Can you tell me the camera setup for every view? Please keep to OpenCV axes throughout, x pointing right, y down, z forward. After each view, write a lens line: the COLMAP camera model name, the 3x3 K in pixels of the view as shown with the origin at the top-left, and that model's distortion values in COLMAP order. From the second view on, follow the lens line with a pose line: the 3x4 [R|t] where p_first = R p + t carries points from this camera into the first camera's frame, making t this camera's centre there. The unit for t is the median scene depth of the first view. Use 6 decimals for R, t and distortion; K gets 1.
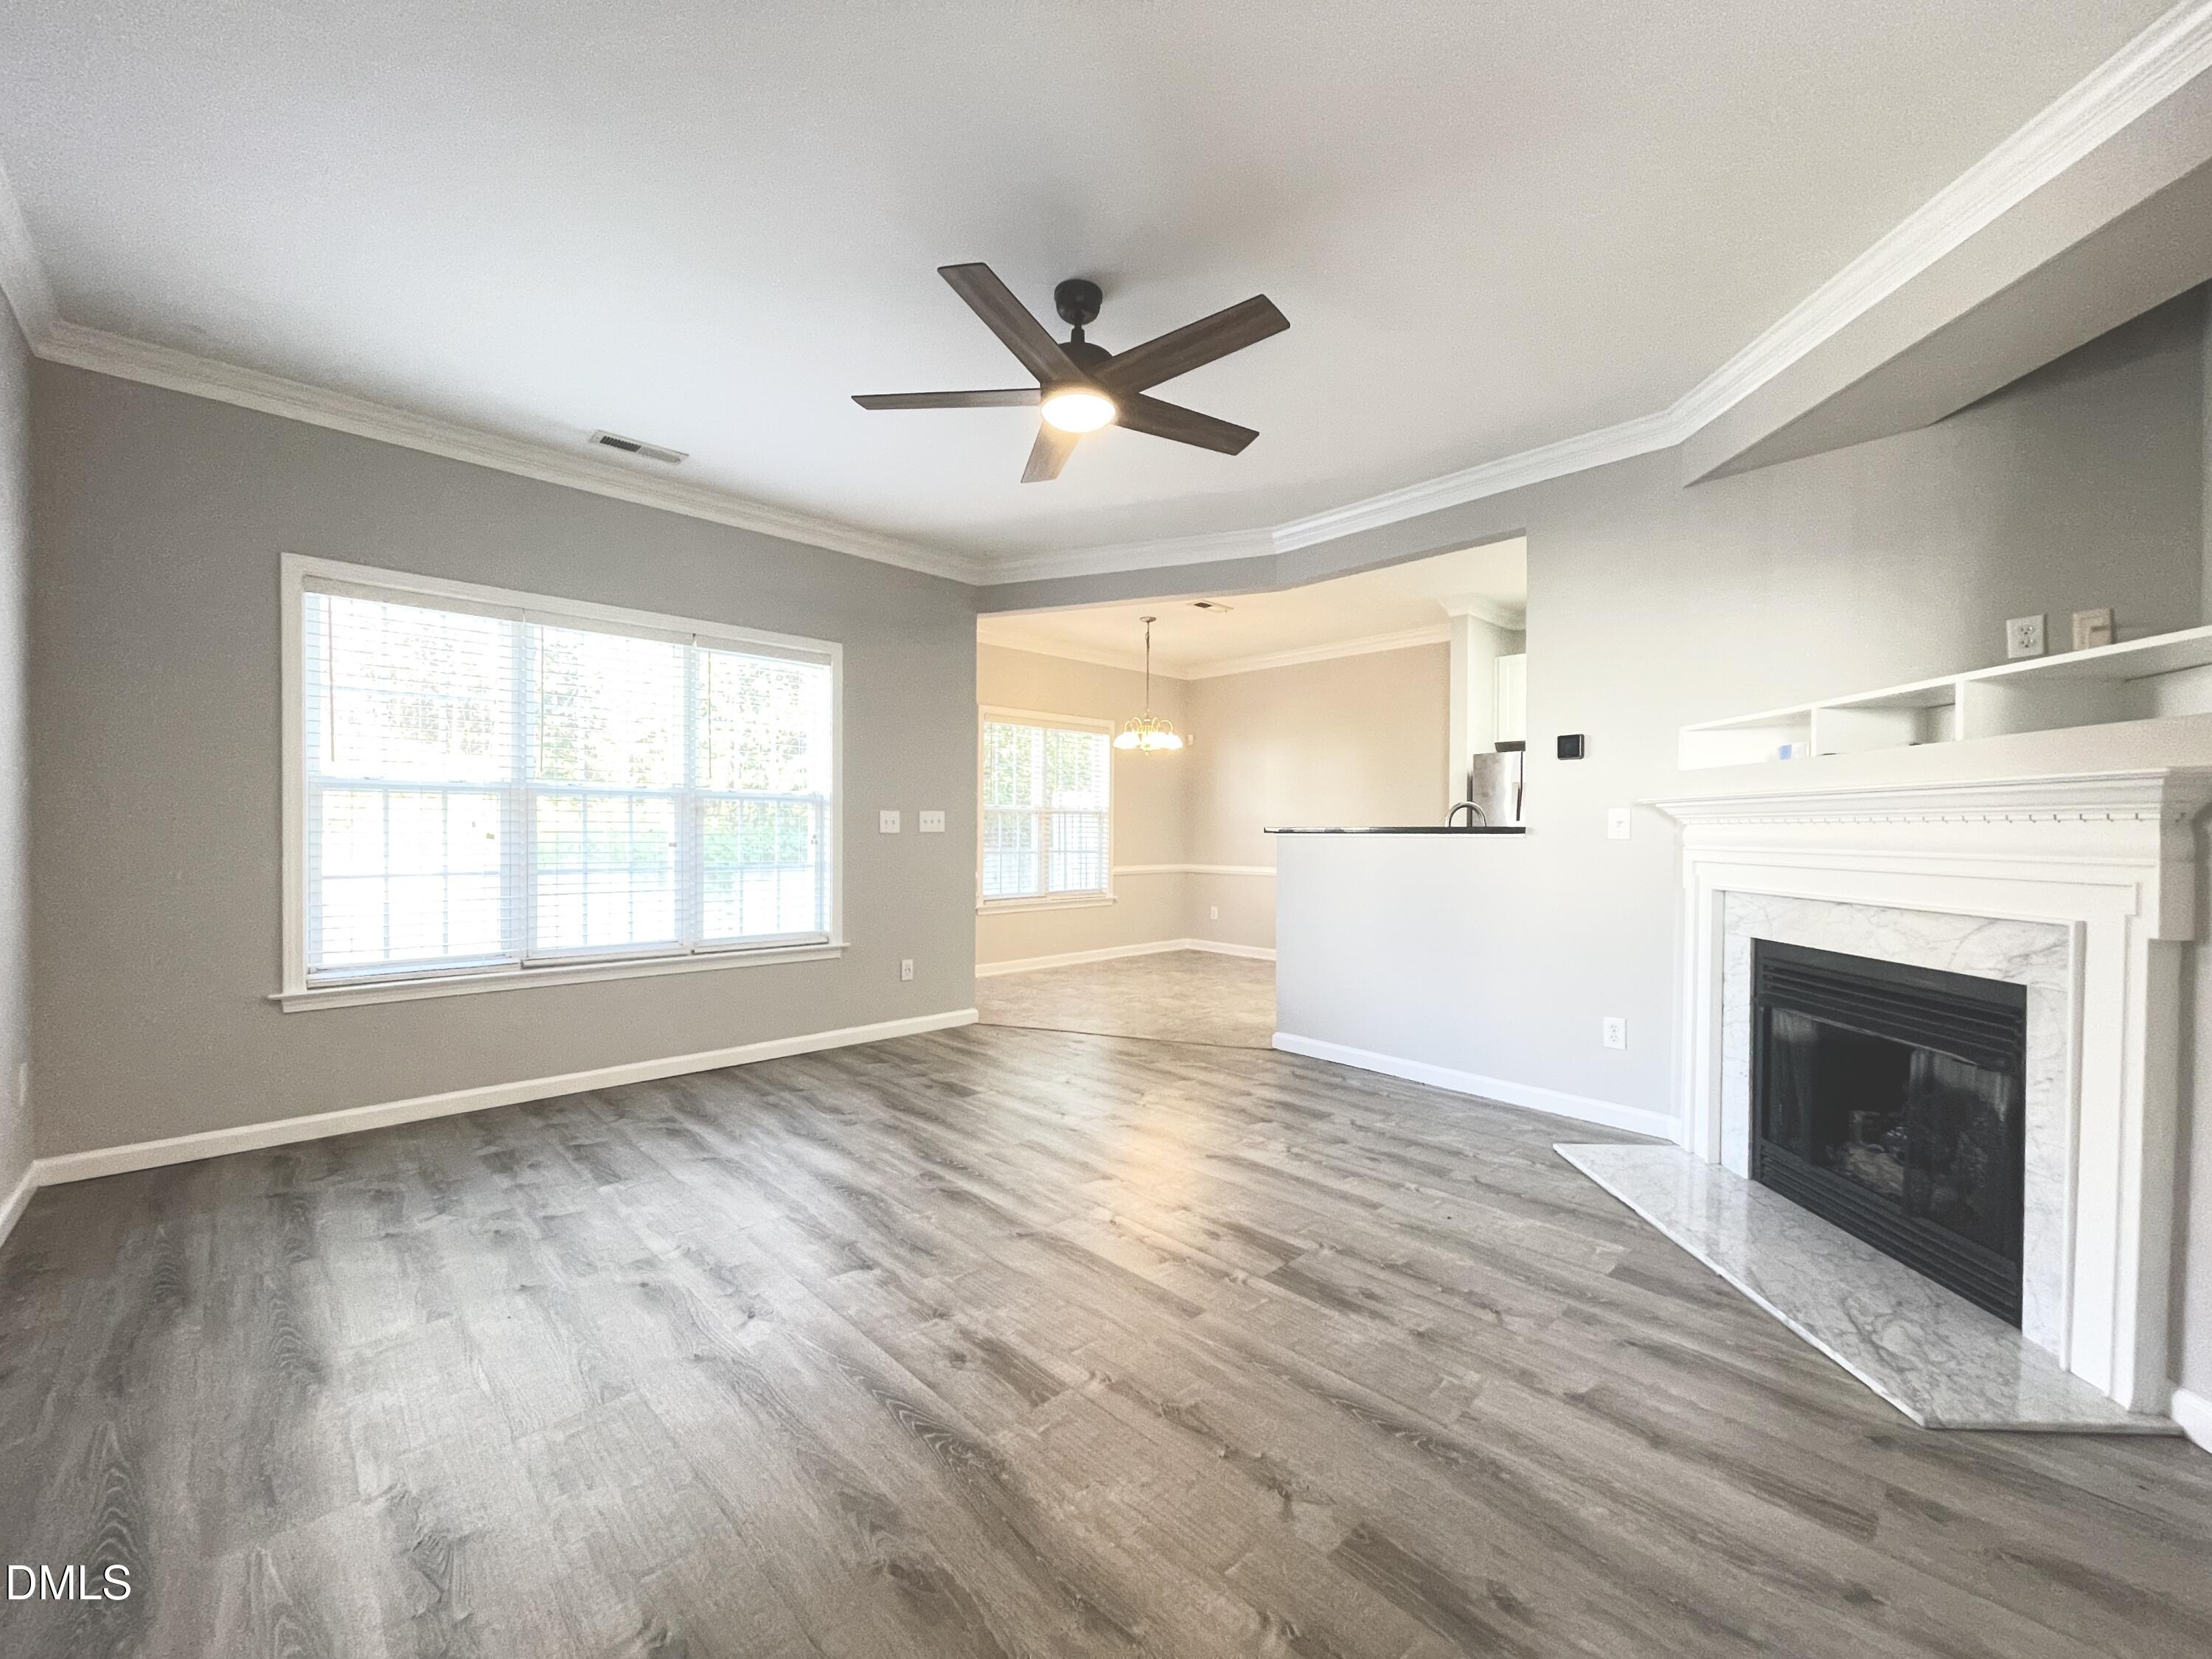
lens RADIAL K [[897.6, 0, 1101.8], [0, 897.6, 831.6], [0, 0, 1]] dist [-0.003169, -0.000355]
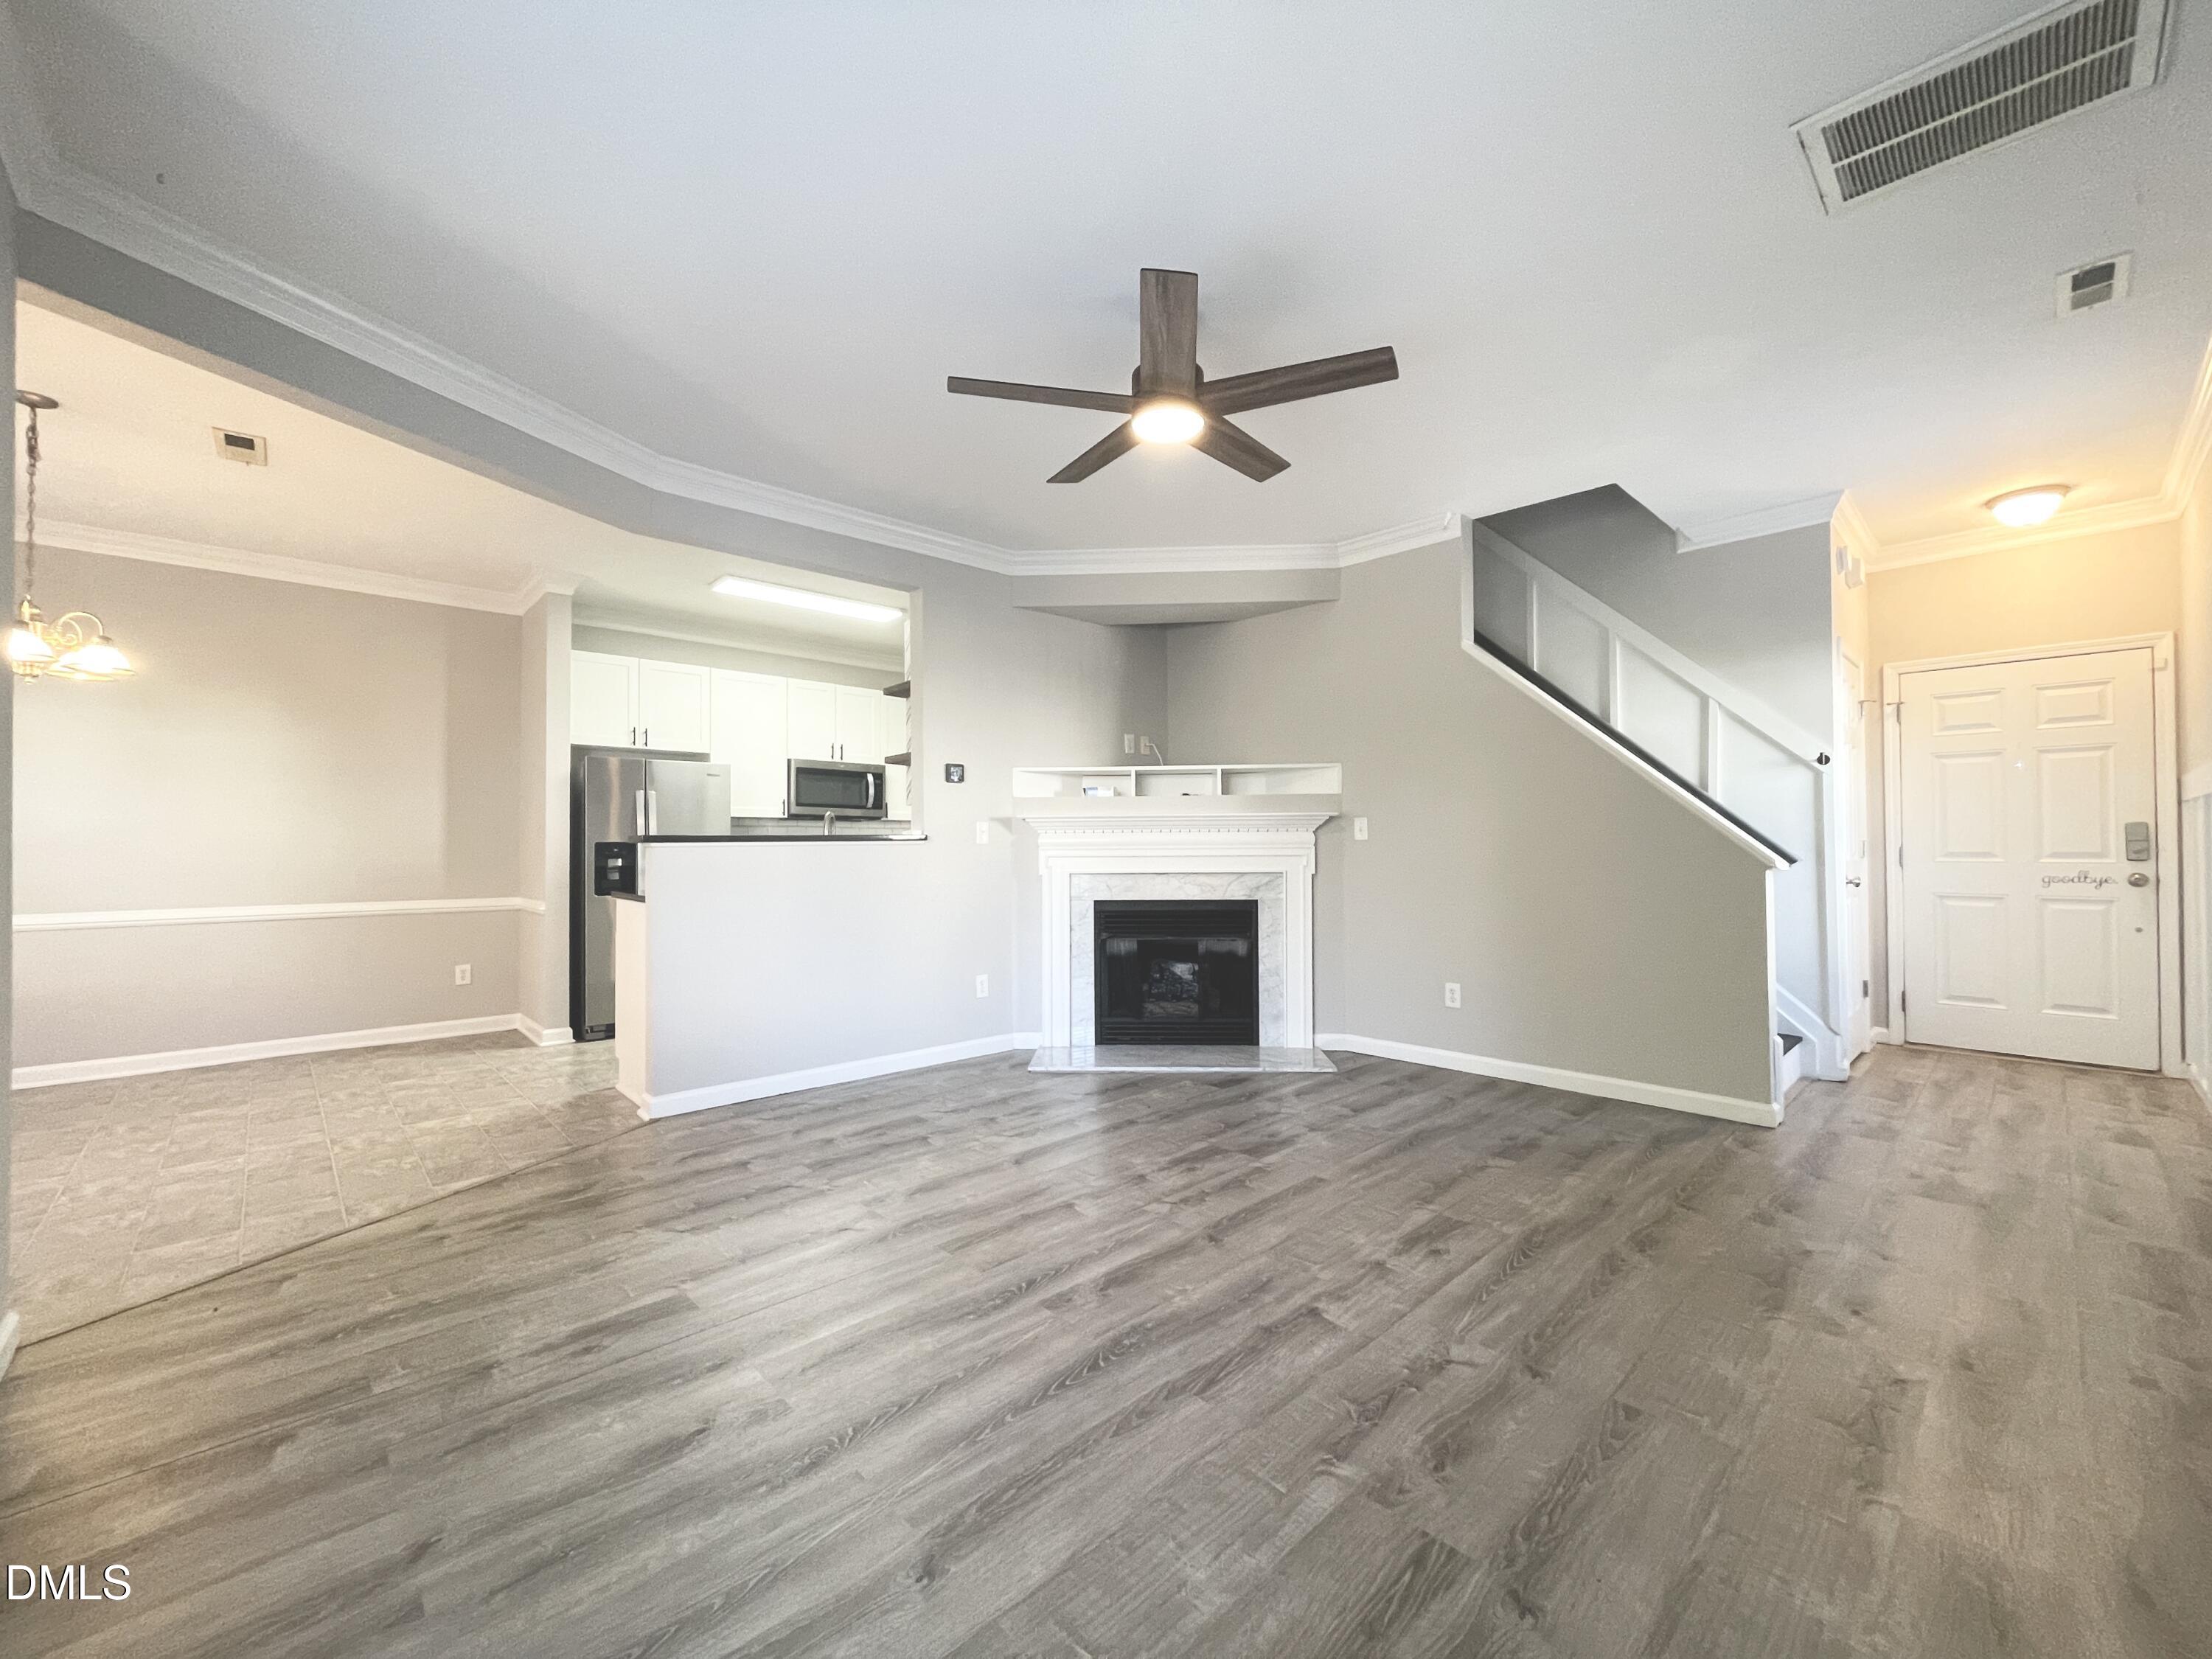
lens RADIAL K [[897.6, 0, 1098.8], [0, 897.6, 832.8], [0, 0, 1]] dist [-0.003169, -0.000355]
pose [[0.005750, 0.006998, 0.999959, -0.989916], [0.011561, 0.999908, -0.007064, 0.004190], [-0.999917, 0.011601, 0.005668, 1.017230]]
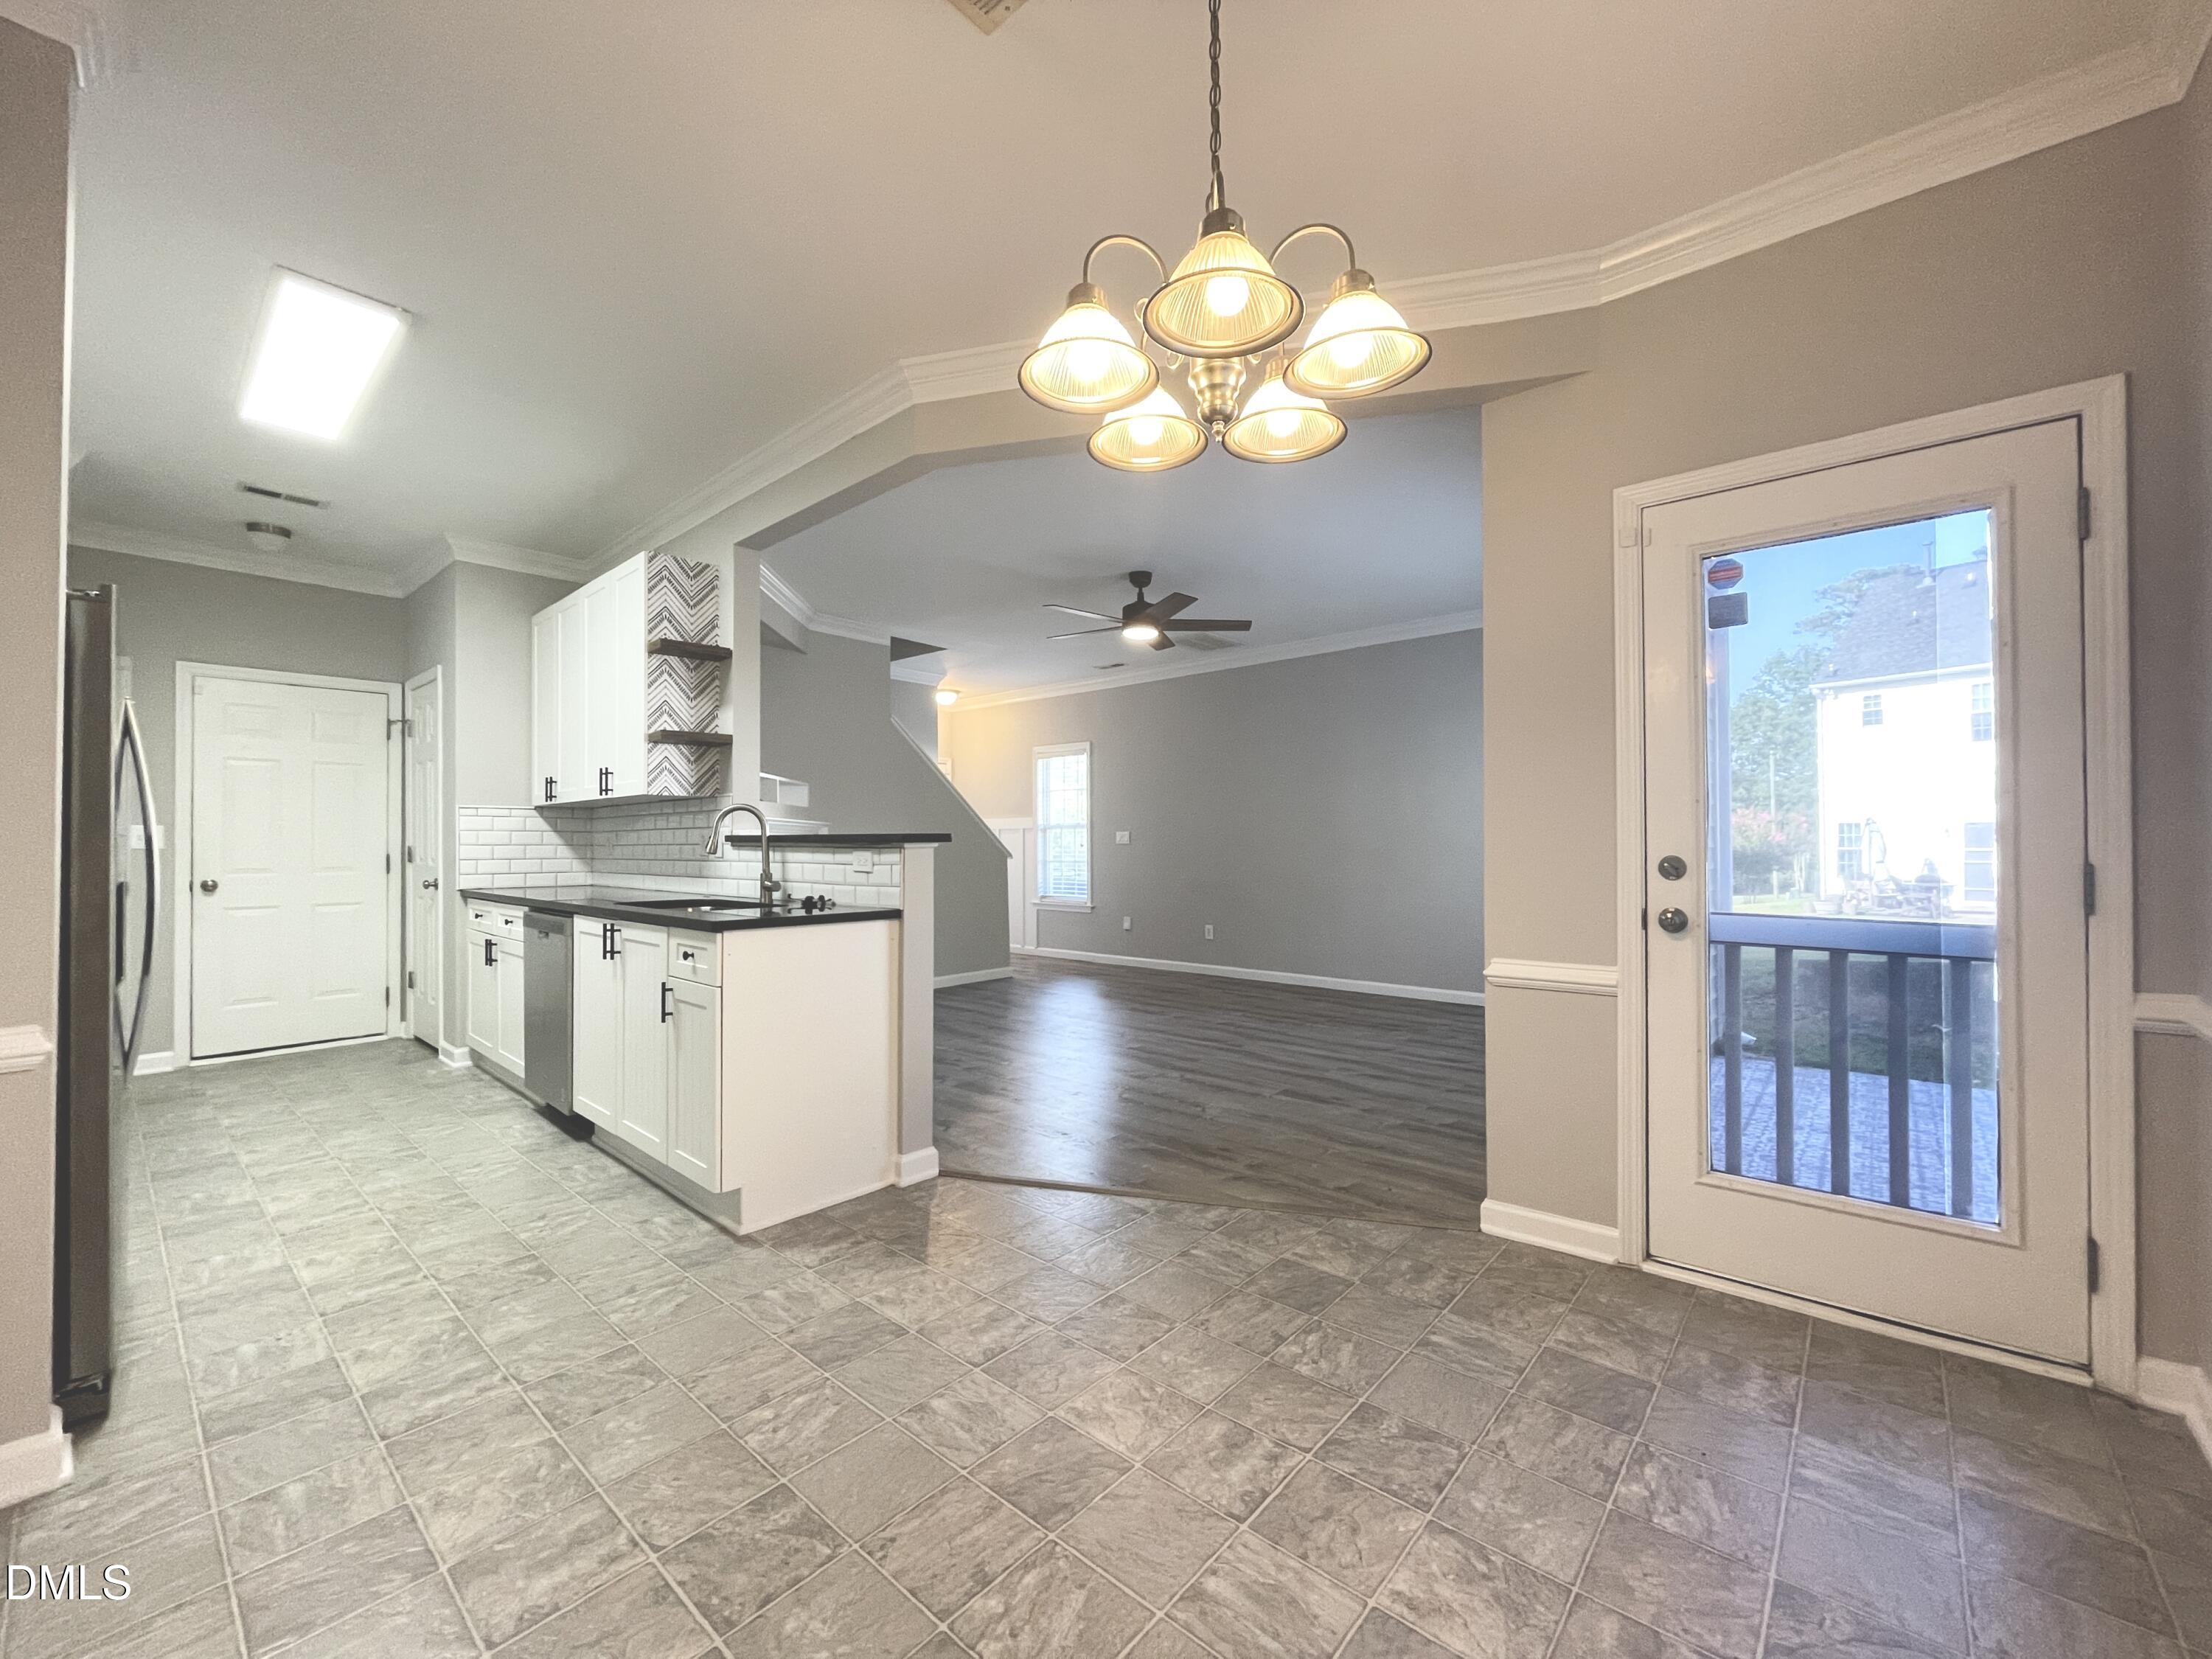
lens RADIAL K [[897.6, 0, 1101.6], [0, 897.6, 832.4], [0, 0, 1]] dist [-0.003169, -0.000355]
pose [[-0.996668, 0.003194, -0.081503, 0.199683], [0.003133, 0.999995, 0.000875, -0.014295], [0.081505, 0.000616, -0.996673, 2.798632]]
